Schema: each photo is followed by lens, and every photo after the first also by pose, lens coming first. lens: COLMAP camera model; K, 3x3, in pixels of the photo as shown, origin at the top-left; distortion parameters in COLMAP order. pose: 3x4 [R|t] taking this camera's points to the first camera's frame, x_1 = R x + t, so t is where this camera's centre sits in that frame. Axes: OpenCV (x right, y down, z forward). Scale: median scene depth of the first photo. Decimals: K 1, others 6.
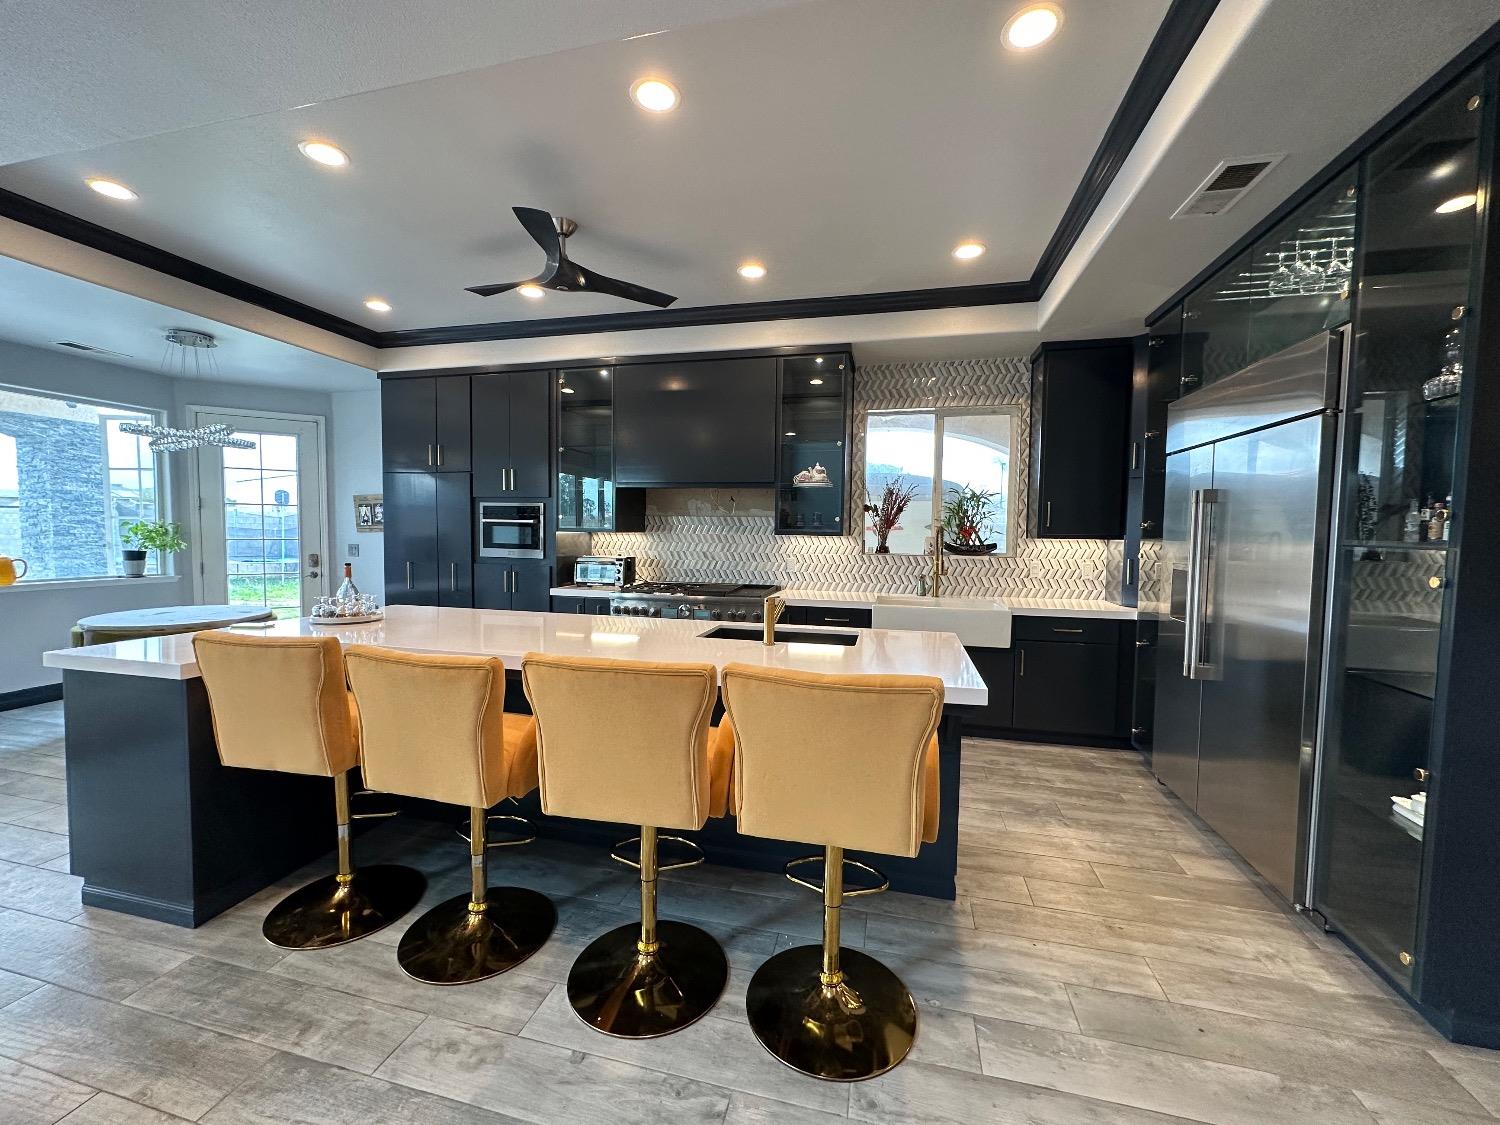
lens RADIAL K [[594.2, 0, 748.2], [0, 594.2, 564.7], [0, 0, 1]] dist [-0.002053, -0.000202]
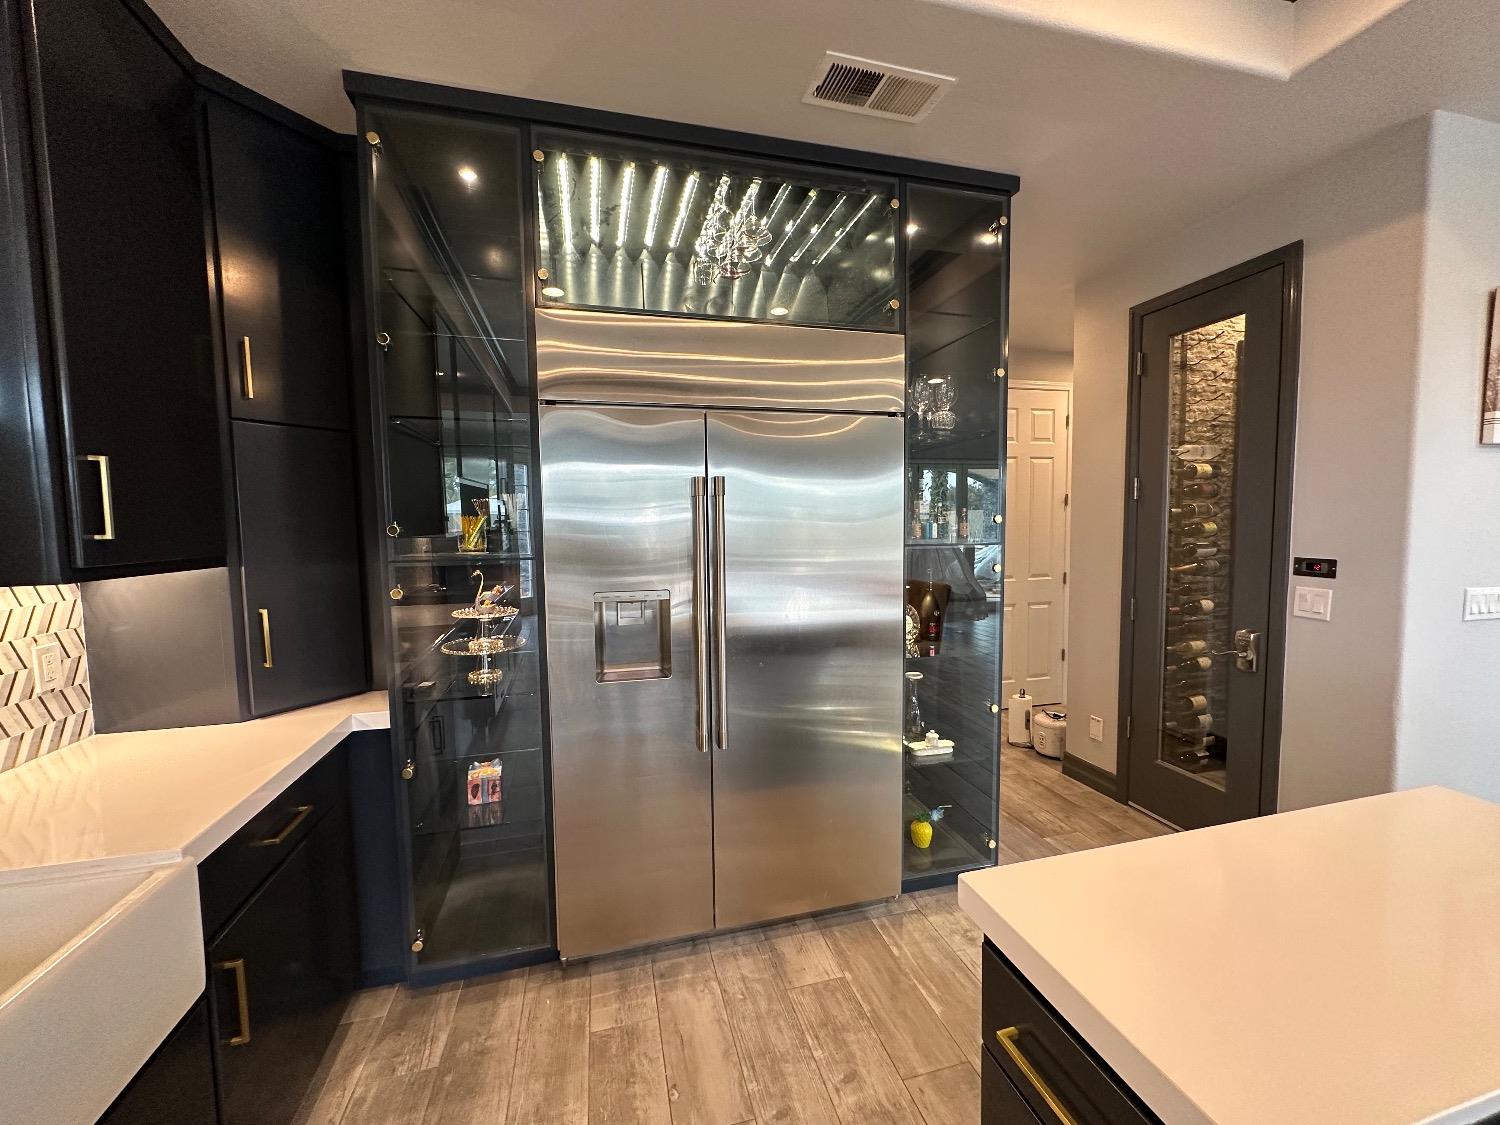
lens RADIAL K [[594.2, 0, 748.2], [0, 594.2, 564.7], [0, 0, 1]] dist [-0.002053, -0.000202]
pose [[-0.482621, -0.068069, 0.873180, 0.116856], [0.057334, 0.992381, 0.109051, -0.085620], [-0.873950, 0.102693, -0.475042, 1.093379]]
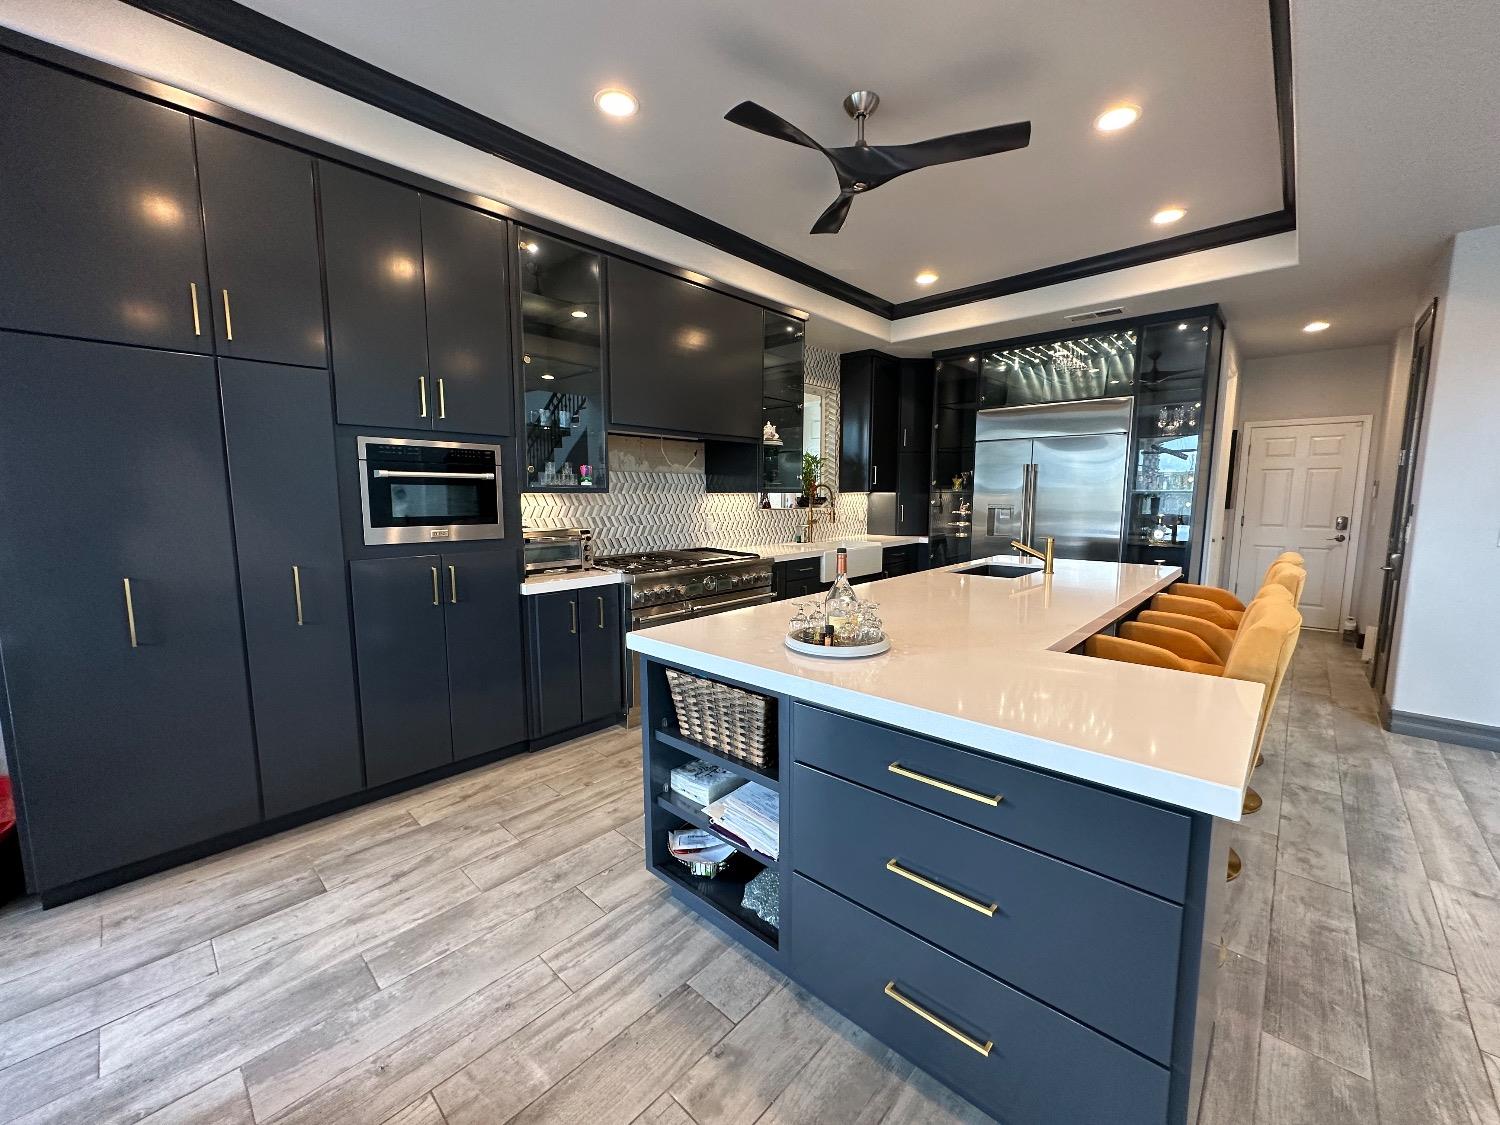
lens RADIAL K [[588.5, 0, 750.0], [0, 588.5, 562.5], [0, 0, 1]] dist [-0.000179, 0.000008]
pose [[0.483667, -0.118615, 0.867177, -1.122241], [0.050945, 0.992910, 0.107398, -0.056254], [-0.873768, -0.007766, 0.486281, 0.728458]]
